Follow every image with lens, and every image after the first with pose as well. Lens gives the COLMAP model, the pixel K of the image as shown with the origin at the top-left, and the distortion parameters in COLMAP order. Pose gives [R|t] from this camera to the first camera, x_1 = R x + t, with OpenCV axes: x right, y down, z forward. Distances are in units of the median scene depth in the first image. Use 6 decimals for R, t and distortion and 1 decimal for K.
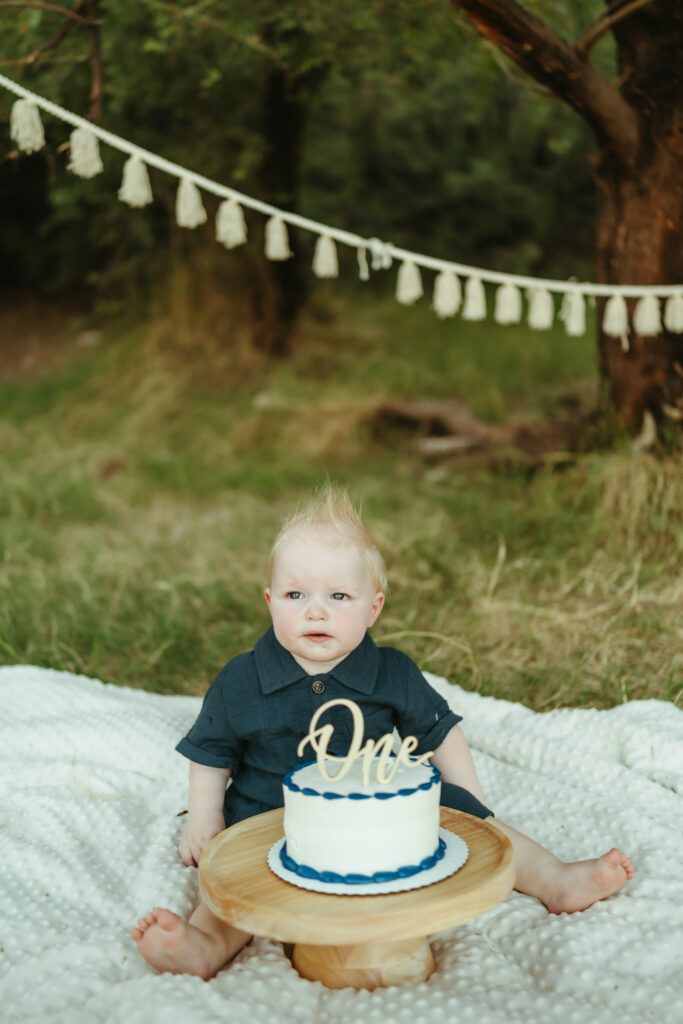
lens RADIAL K [[1065.9, 0, 344.6], [0, 1065.9, 493.9], [0, 0, 1]] dist [0.018448, 0.000436]
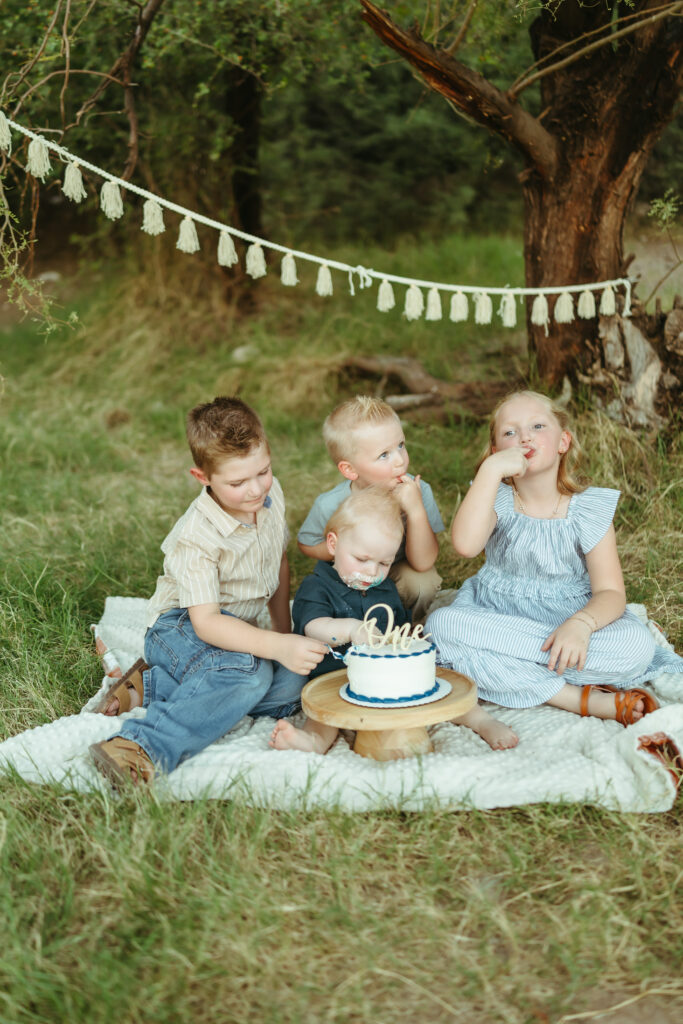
lens RADIAL K [[1001.2, 0, 341.5], [0, 1001.2, 512.0], [0, 0, 1]] dist [0.011138, 0.007140]
pose [[0.998545, -0.030125, 0.044722, -0.051424], [0.025820, 0.995247, 0.093901, -0.042595], [-0.047338, -0.092610, 0.994577, -0.234552]]
